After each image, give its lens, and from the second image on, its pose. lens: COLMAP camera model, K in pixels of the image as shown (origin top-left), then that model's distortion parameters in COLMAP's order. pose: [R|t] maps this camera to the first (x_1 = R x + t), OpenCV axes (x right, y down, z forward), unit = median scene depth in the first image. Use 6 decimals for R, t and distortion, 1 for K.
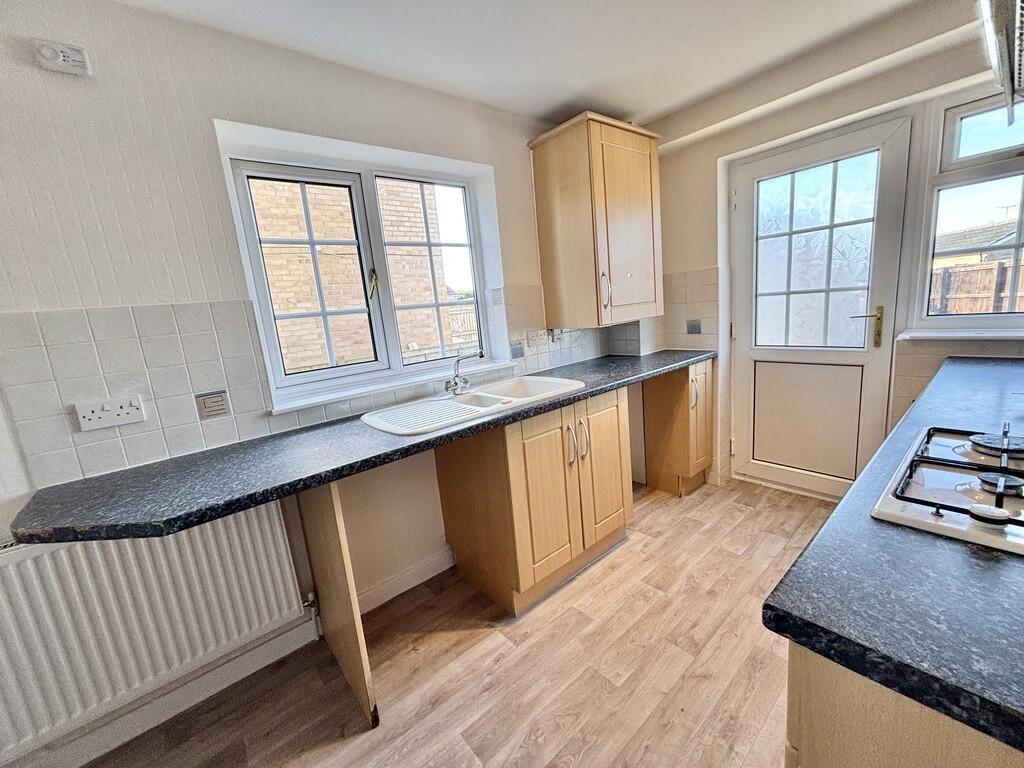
lens RADIAL K [[414.3, 0, 513.1], [0, 414.3, 385.3], [0, 0, 1]] dist [0.000238, 0.000115]
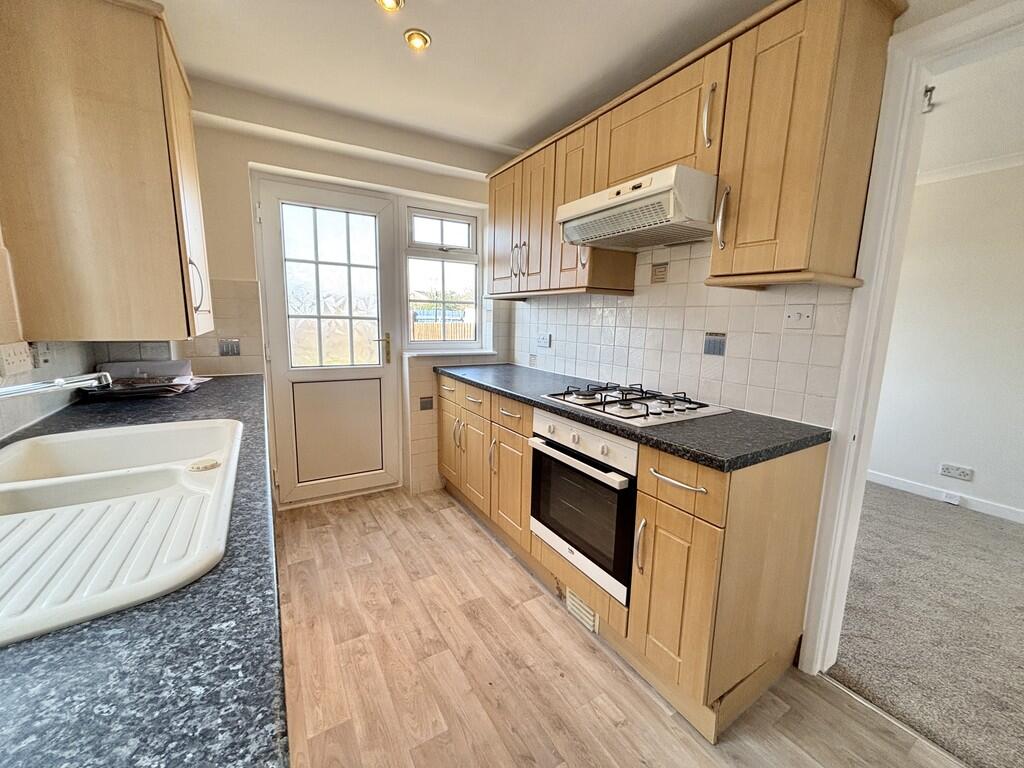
lens RADIAL K [[414.3, 0, 513.8], [0, 414.3, 383.5], [0, 0, 1]] dist [0.000238, 0.000115]
pose [[0.152040, -0.061632, 0.986451, -0.382897], [0.149234, 0.988043, 0.038730, -0.020280], [-0.977043, 0.141323, 0.159420, 0.409645]]
